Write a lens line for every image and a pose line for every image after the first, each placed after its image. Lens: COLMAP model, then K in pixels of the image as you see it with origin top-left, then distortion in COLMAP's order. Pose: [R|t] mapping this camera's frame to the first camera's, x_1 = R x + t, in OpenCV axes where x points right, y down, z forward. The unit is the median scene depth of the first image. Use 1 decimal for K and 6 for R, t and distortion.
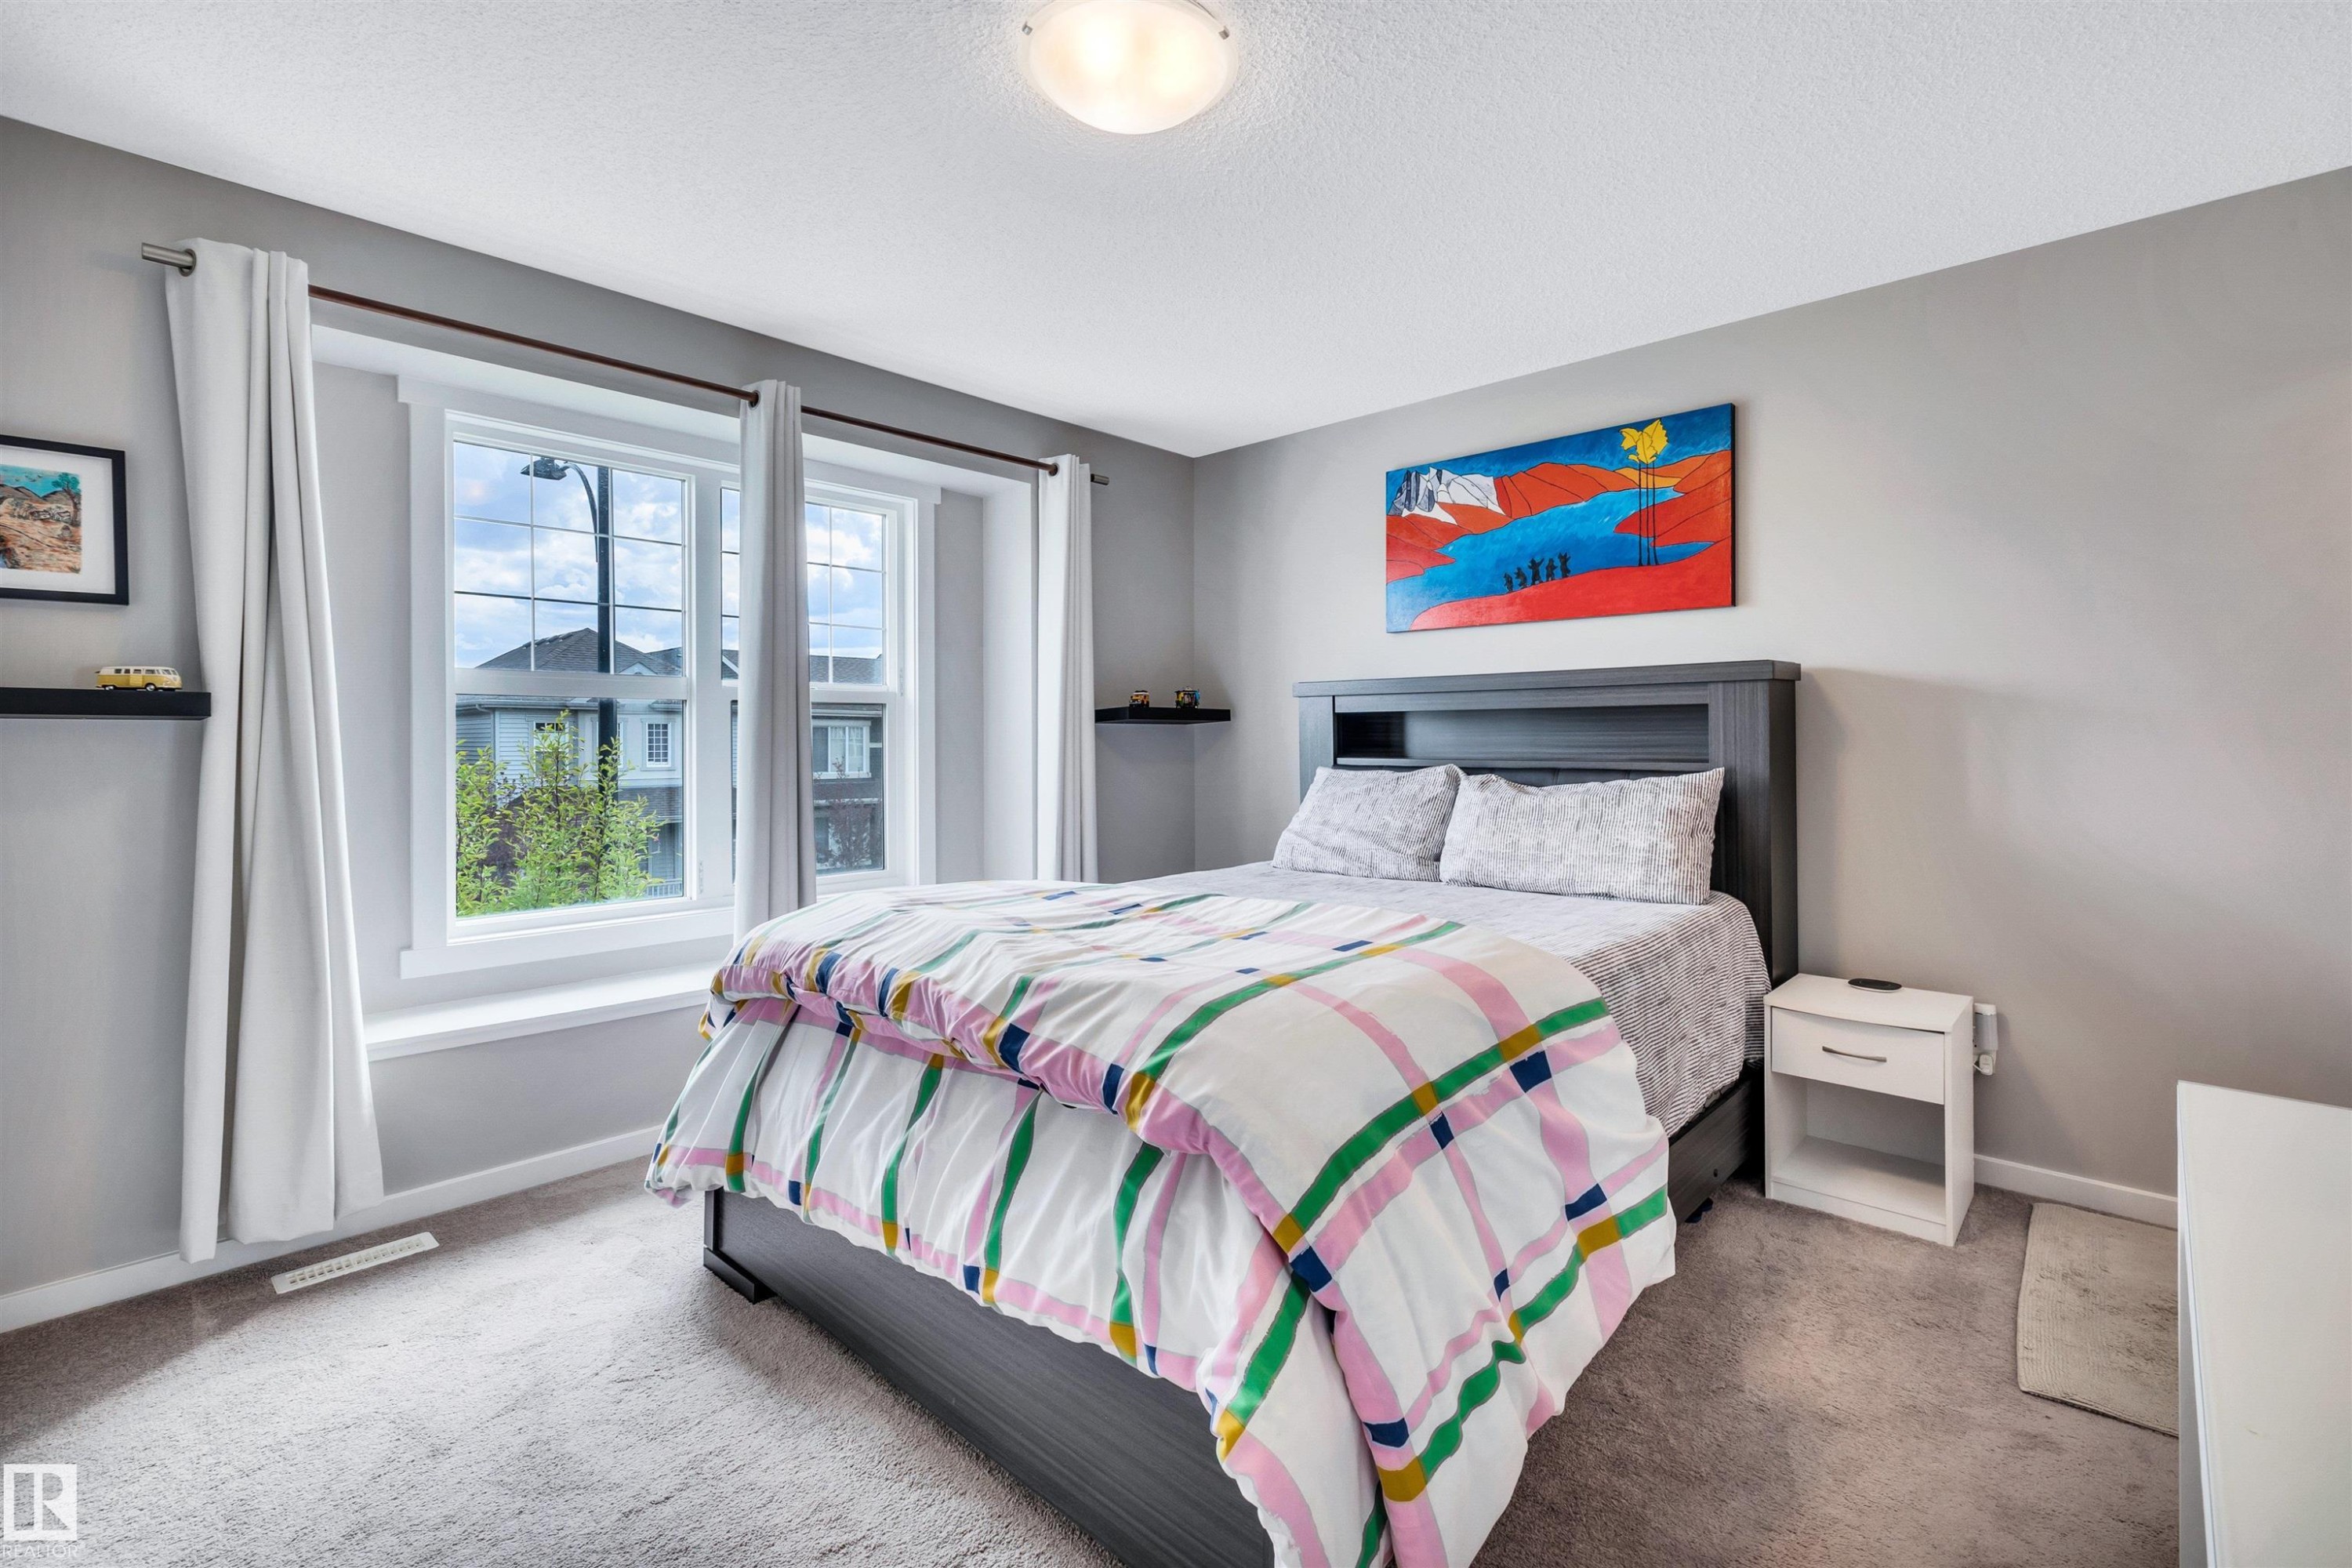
lens RADIAL K [[1058.0, 0, 1197.5], [0, 1058.0, 740.9], [0, 0, 1]] dist [-0.003180, -0.000267]
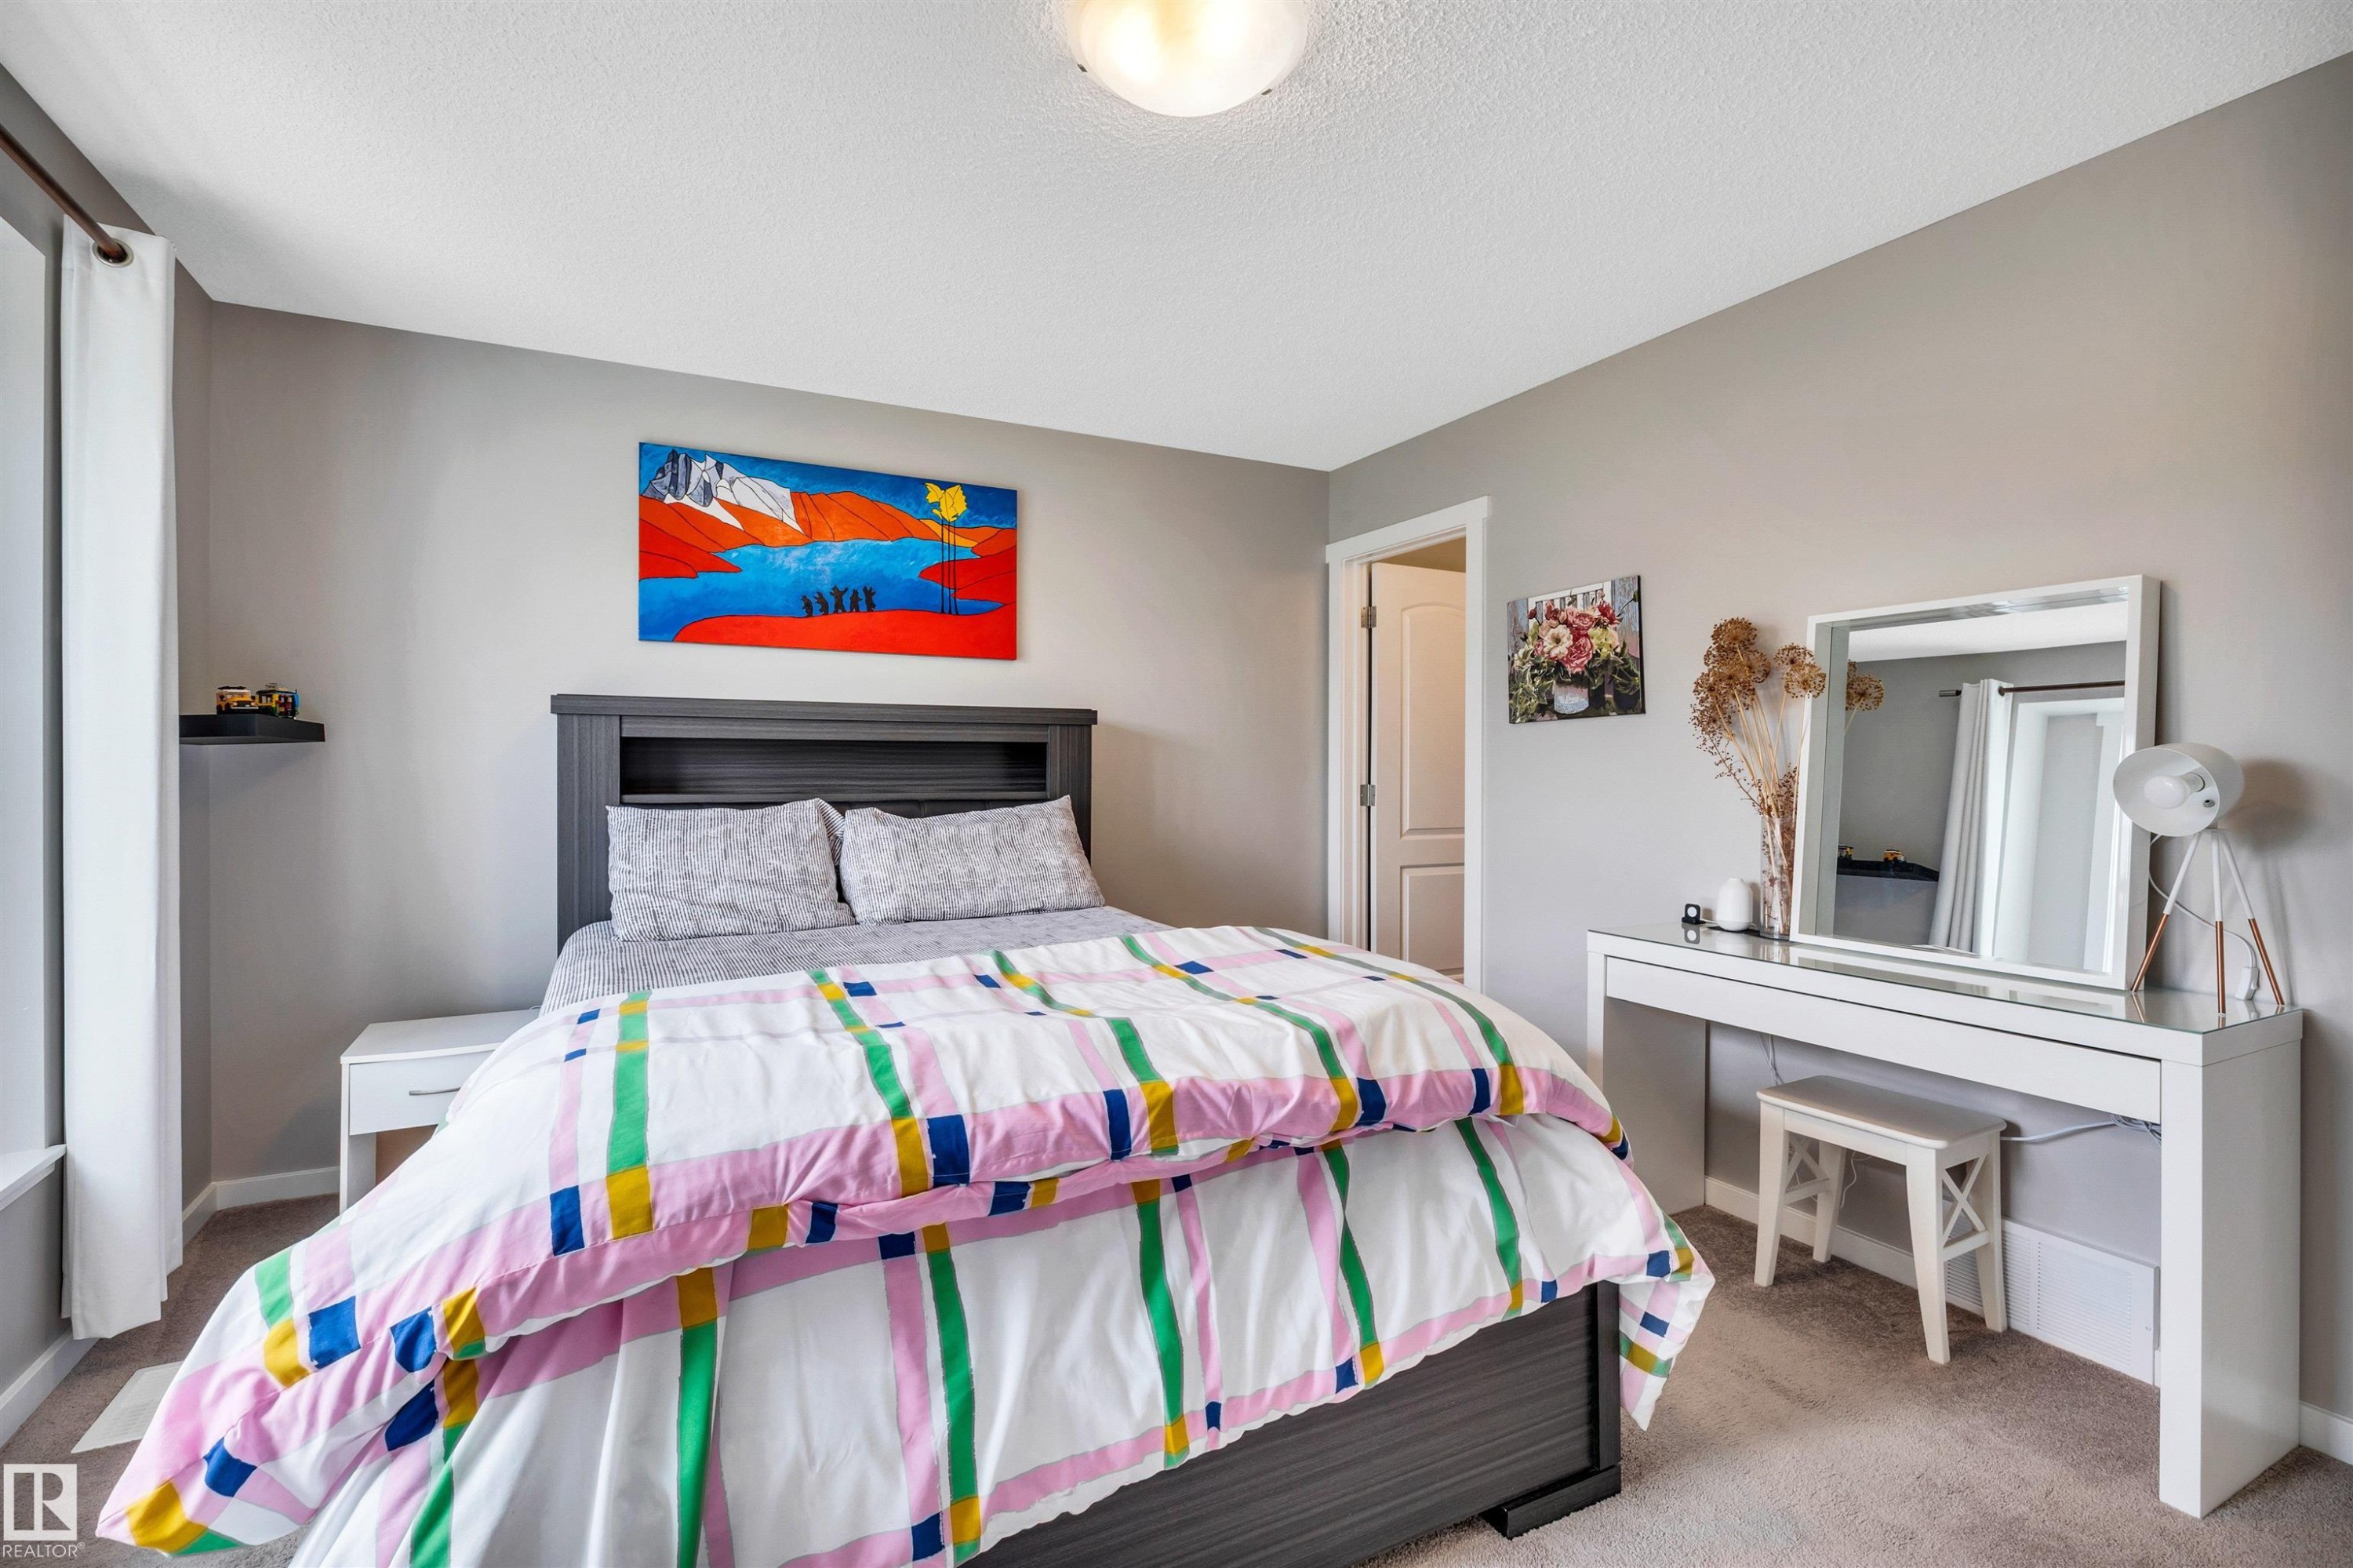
lens RADIAL K [[1058.5, 0, 1180.2], [0, 1058.5, 777.4], [0, 0, 1]] dist [-0.003180, -0.000267]
pose [[0.344314, -0.003990, 0.938846, -0.514346], [-0.001031, 0.999989, 0.004628, -0.001042], [-0.938854, -0.002562, 0.344306, 0.384321]]
